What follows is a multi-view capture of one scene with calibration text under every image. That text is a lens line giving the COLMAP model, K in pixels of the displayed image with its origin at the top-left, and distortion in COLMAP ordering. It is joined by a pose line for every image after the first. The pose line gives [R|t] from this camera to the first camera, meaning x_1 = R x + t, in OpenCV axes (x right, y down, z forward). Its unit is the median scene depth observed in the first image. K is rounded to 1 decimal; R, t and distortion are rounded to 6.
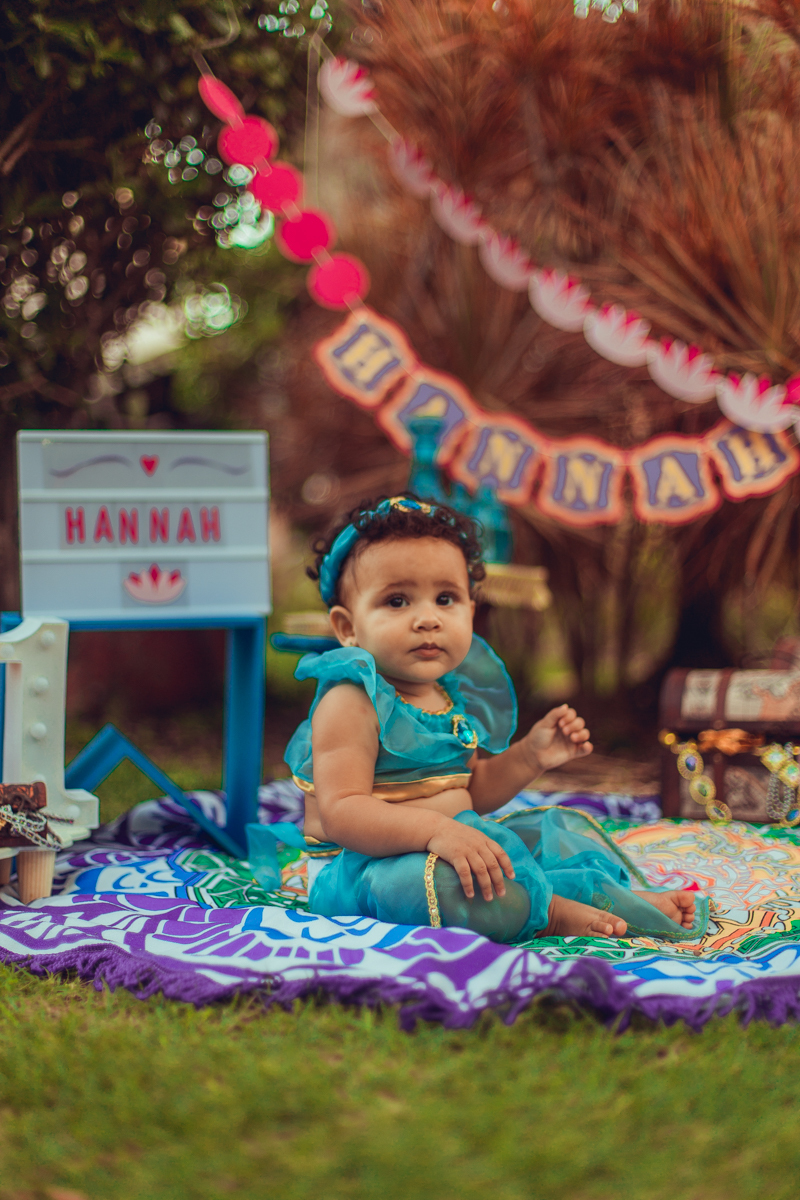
lens RADIAL K [[1758.0, 0, 401.7], [0, 1758.0, 600.6], [0, 0, 1]] dist [-0.012991, -0.096973]
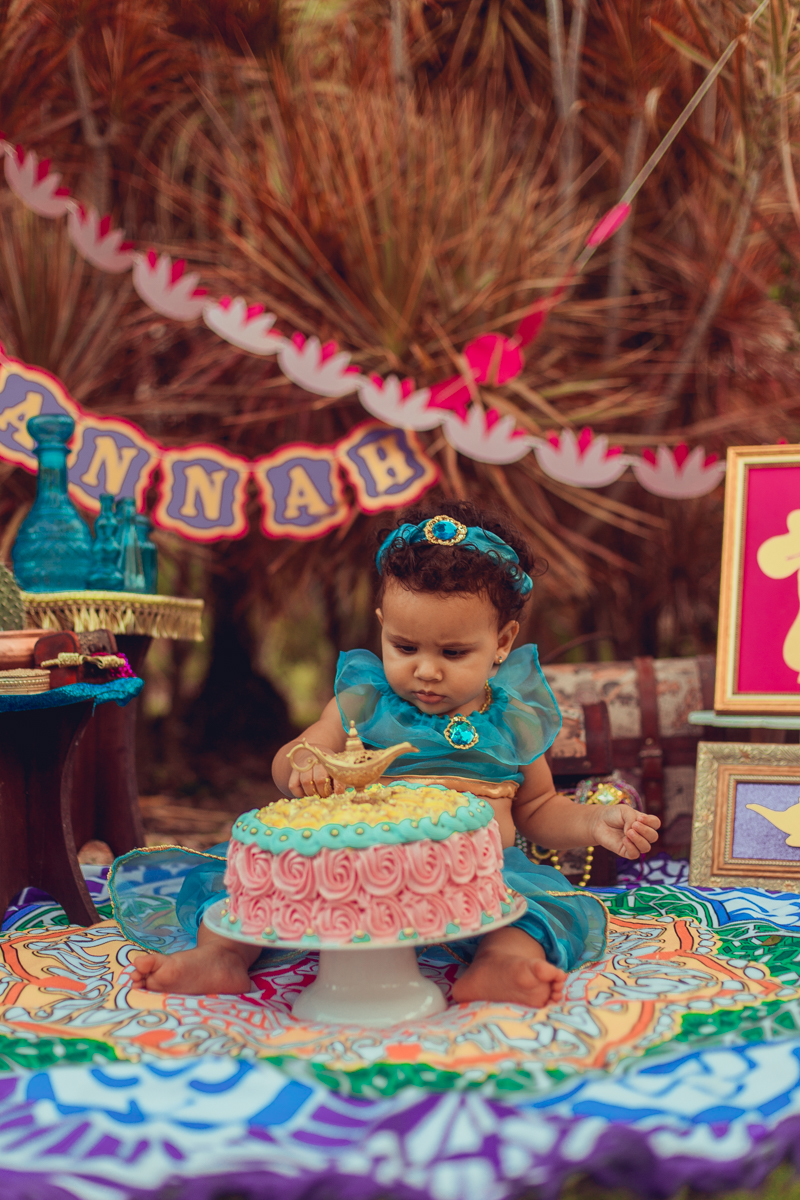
lens RADIAL K [[1826.4, 0, 383.6], [0, 1826.4, 633.0], [0, 0, 1]] dist [-0.007277, -0.064352]
pose [[0.946880, -0.036027, 0.319561, -0.140356], [0.033222, 0.999347, 0.014228, -0.012534], [-0.319865, -0.002855, 0.947459, 0.170185]]
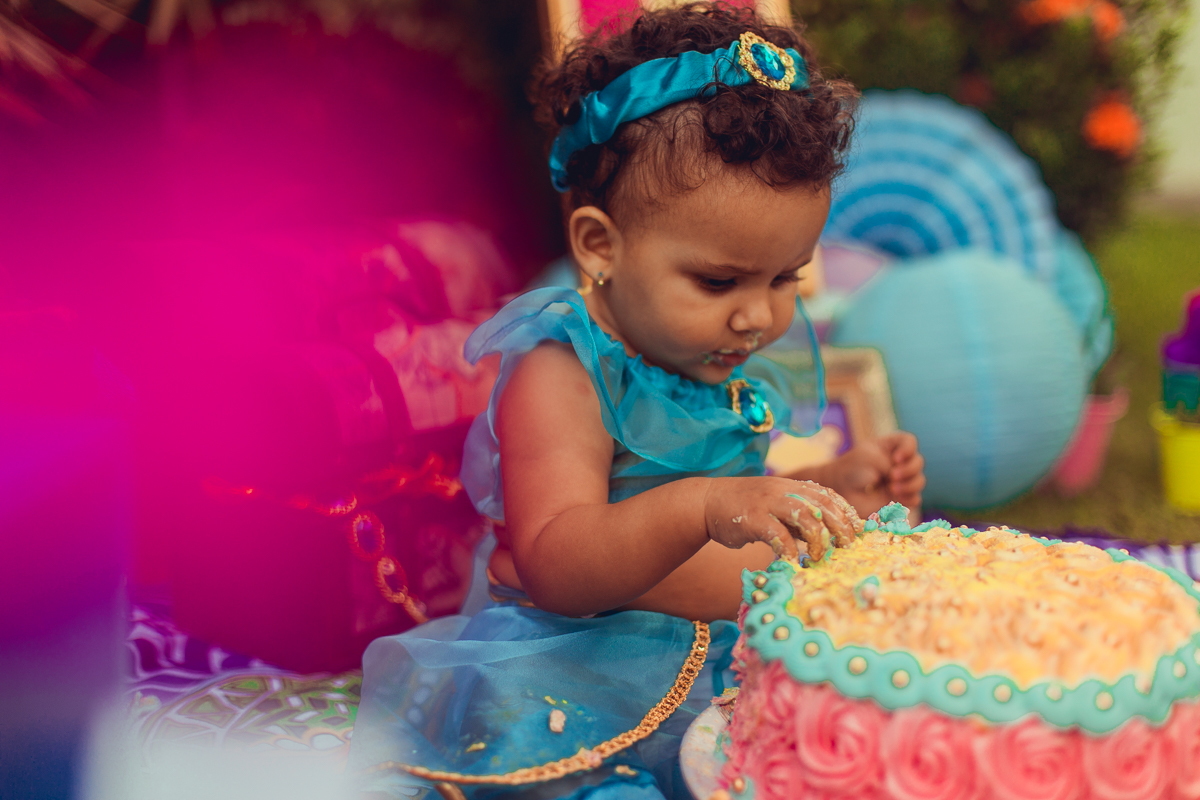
lens RADIAL K [[1765.2, 0, 598.6], [0, 1765.2, 401.7], [0, 0, 1]] dist [-0.003835, -0.052206]
pose [[0.389509, -0.173147, 0.904601, -0.290734], [-0.000082, 0.982163, 0.188029, -0.045405], [-0.921023, -0.073313, 0.382548, 0.813113]]
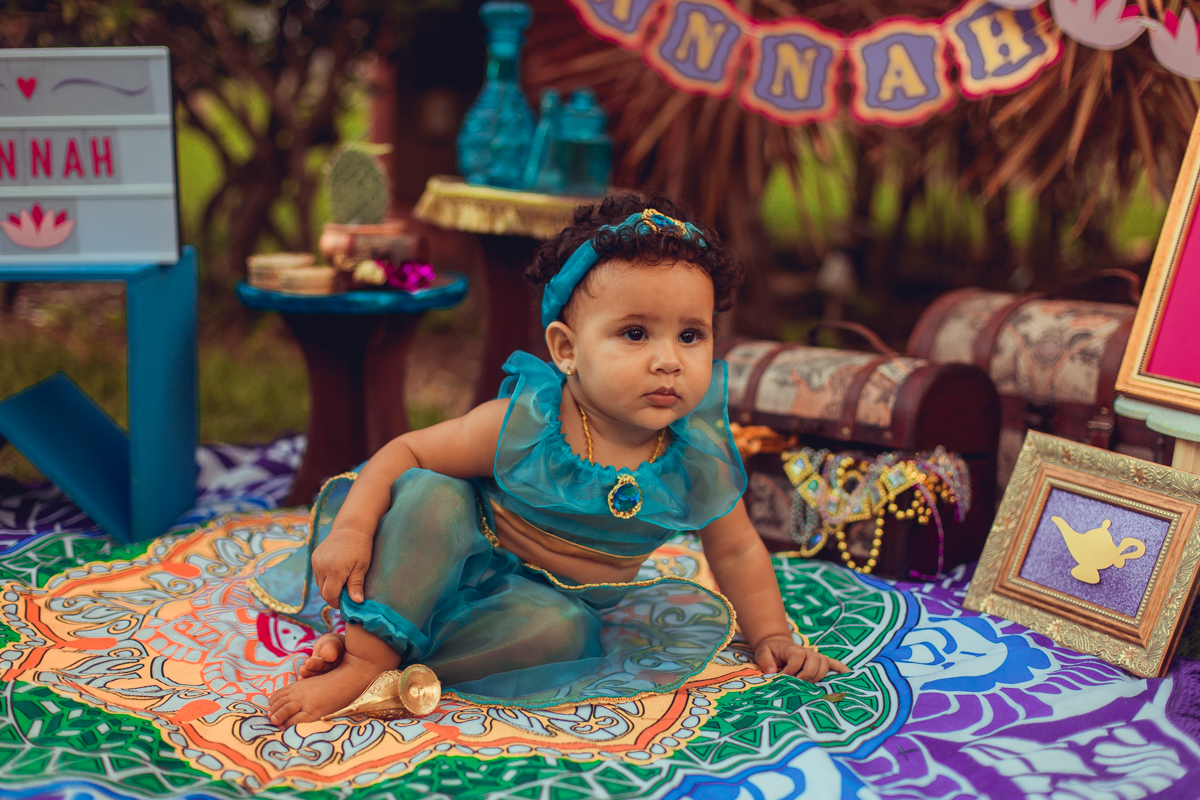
lens RADIAL K [[1774.4, 0, 608.8], [0, 1774.4, 398.8], [0, 0, 1]] dist [-0.025955, -0.064614]
pose [[0.946459, 0.069334, -0.315290, 0.405549], [-0.016282, 0.985673, 0.167879, -0.076138], [0.322412, -0.153757, 0.934028, 0.260205]]
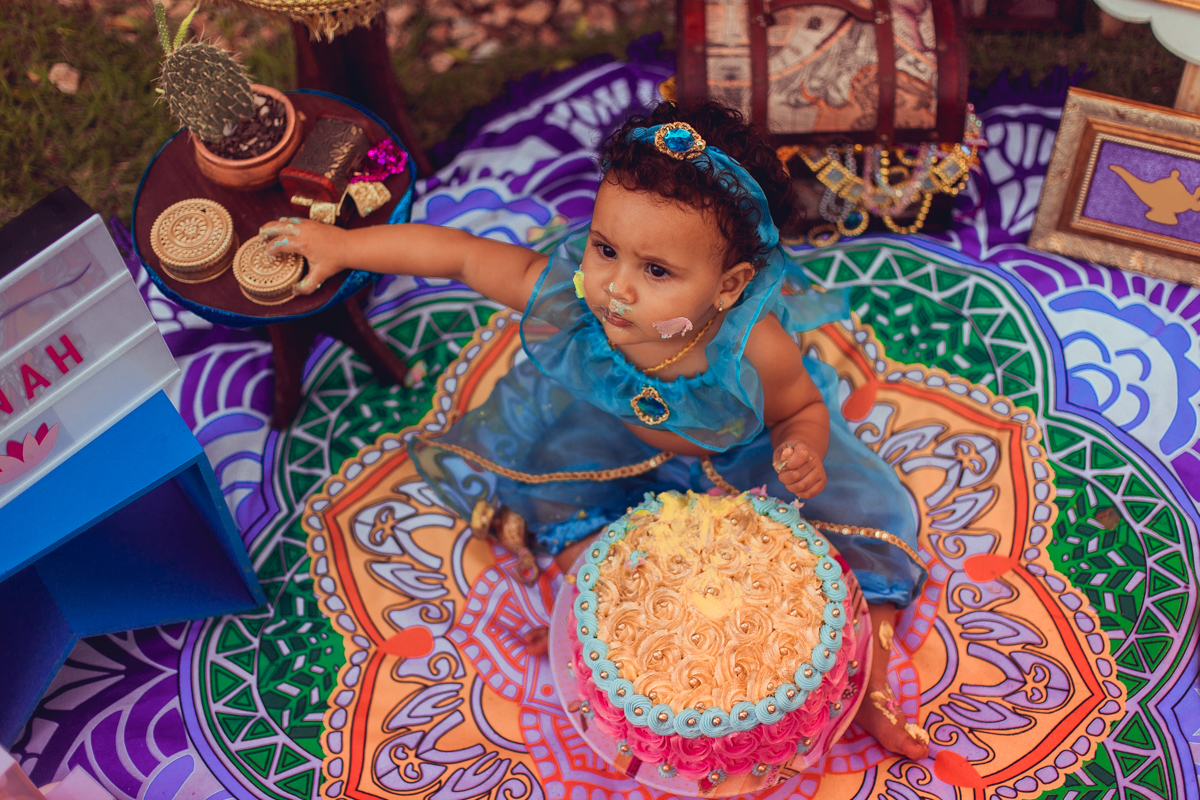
lens RADIAL K [[1823.1, 0, 631.6], [0, 1823.1, 411.6], [0, 0, 1]] dist [-0.011836, -0.083437]
pose [[0.932653, -0.327370, 0.151615, -0.024633], [0.042566, 0.517163, 0.854828, -0.576011], [-0.358255, -0.790804, 0.496269, 0.596425]]
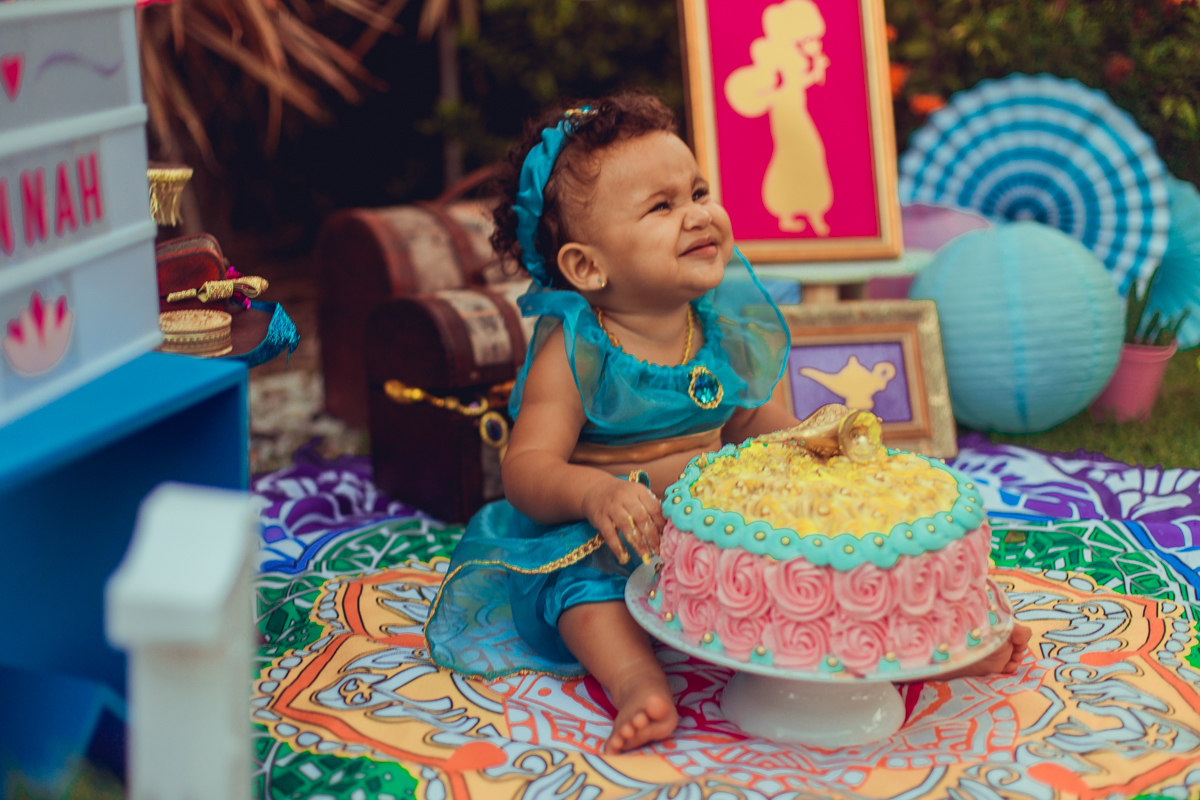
lens RADIAL K [[1796.3, 0, 575.3], [0, 1796.3, 397.3], [0, 0, 1]] dist [-0.023508, -0.004723]
pose [[0.573262, -0.199747, 0.794652, -0.436905], [0.010248, 0.971503, 0.236808, -0.103292], [-0.819308, -0.127609, 0.558973, 0.613082]]
